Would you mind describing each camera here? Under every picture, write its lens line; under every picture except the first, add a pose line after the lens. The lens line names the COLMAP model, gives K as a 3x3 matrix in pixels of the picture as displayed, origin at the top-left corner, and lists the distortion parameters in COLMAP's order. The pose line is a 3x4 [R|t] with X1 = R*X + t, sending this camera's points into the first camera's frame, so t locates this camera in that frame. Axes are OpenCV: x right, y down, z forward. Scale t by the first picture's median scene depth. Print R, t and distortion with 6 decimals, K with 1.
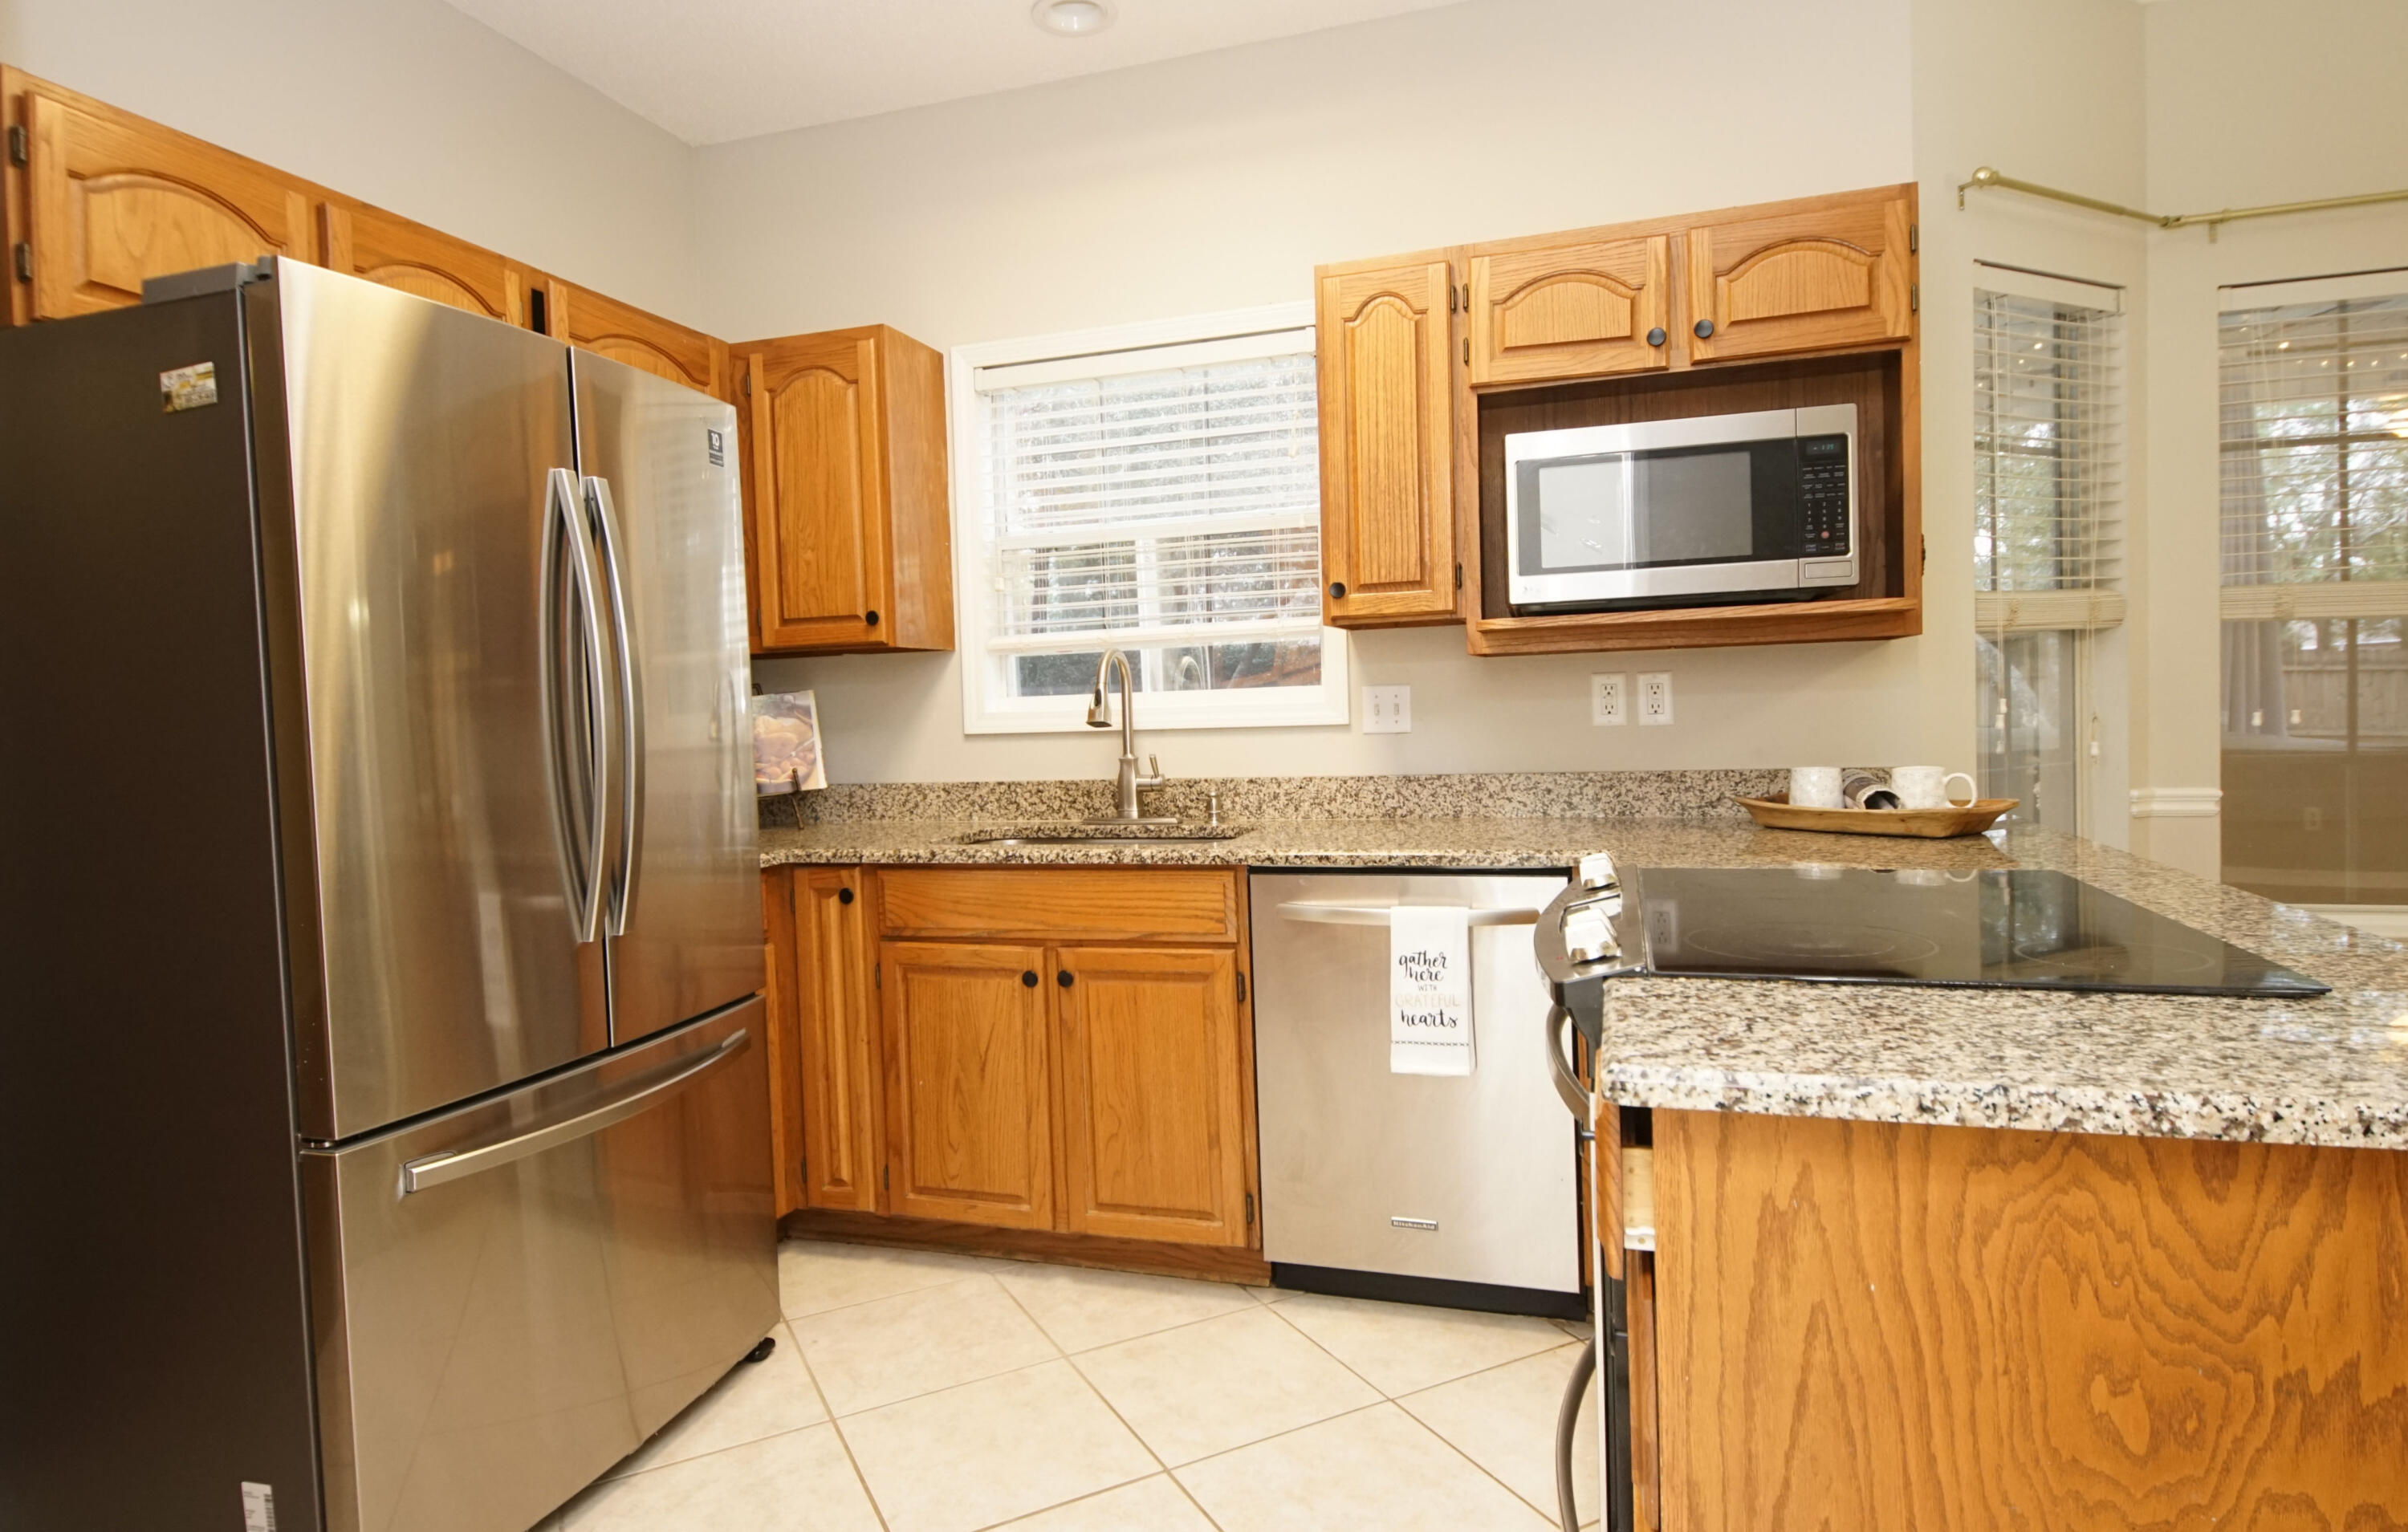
lens RADIAL K [[1288.0, 0, 1211.0], [0, 1288.0, 753.8], [0, 0, 1]] dist [-0.002935, -0.000111]
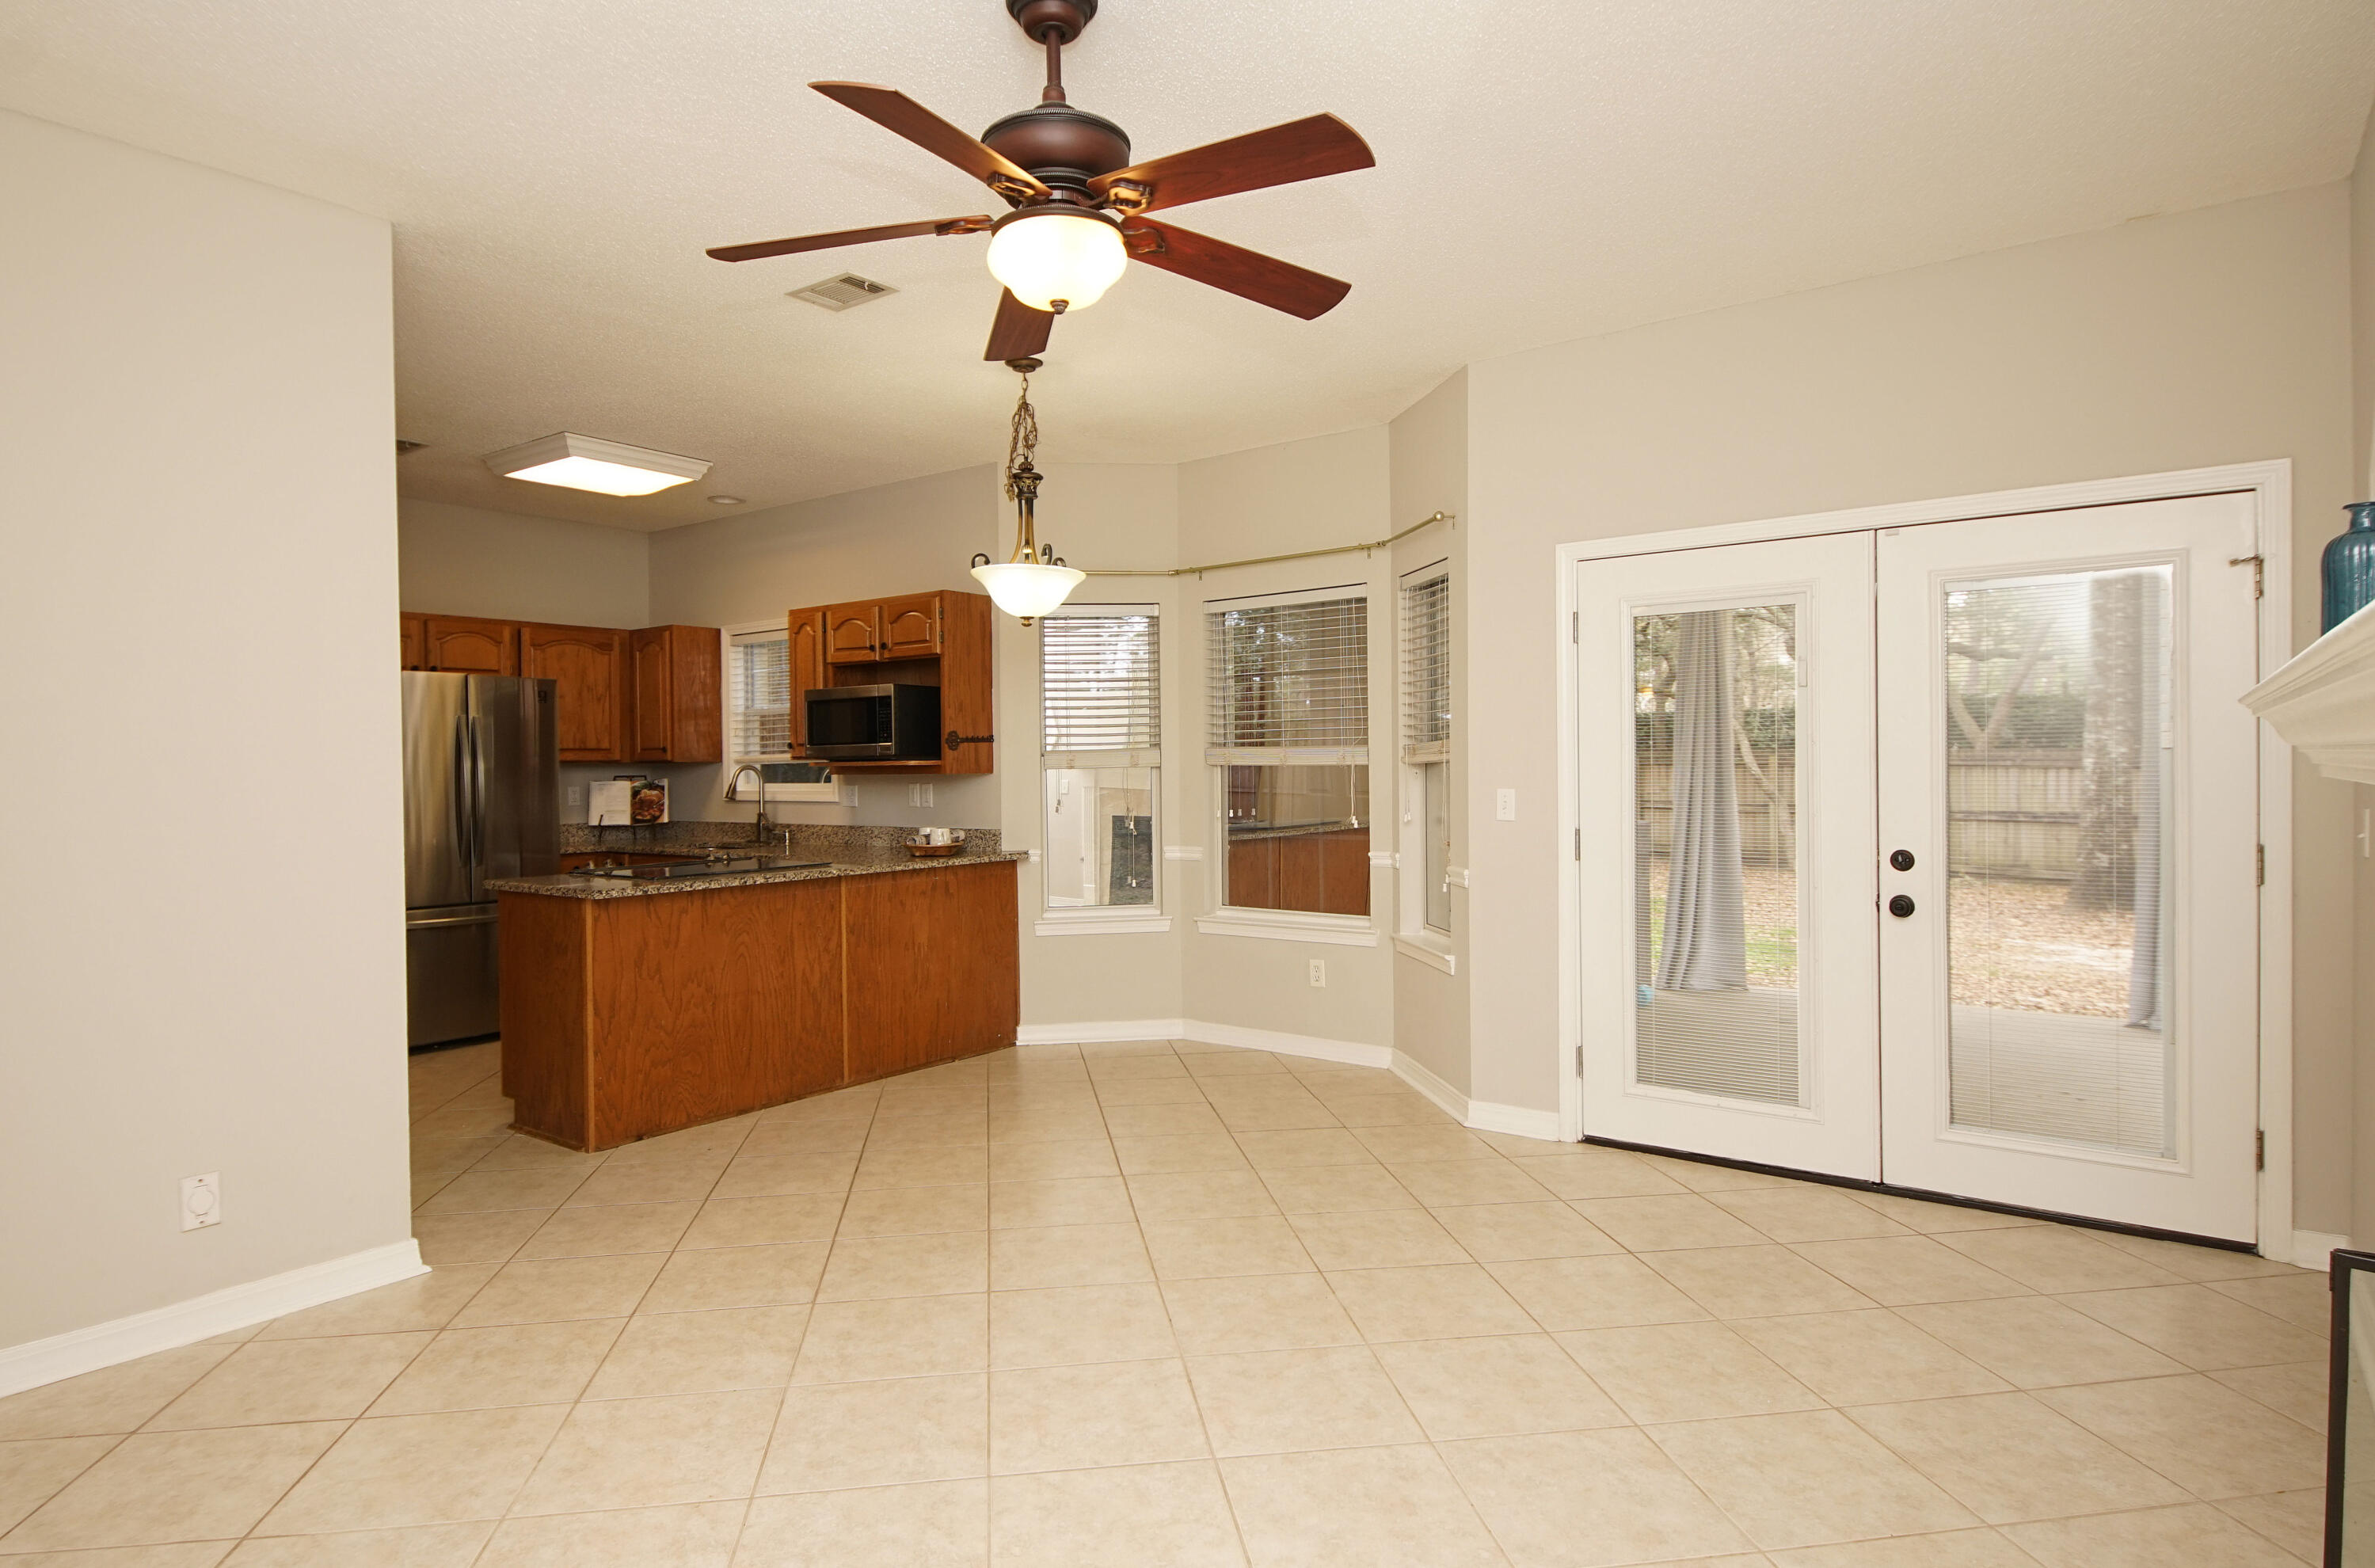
lens RADIAL K [[1306.4, 0, 1196.7], [0, 1306.4, 783.5], [0, 0, 1]] dist [0.025485, 0.000797]
pose [[0.947483, 0.027653, -0.318608, 1.385962], [-0.037562, 0.998982, -0.024998, -0.019939], [0.317592, 0.035652, 0.947557, -0.929192]]
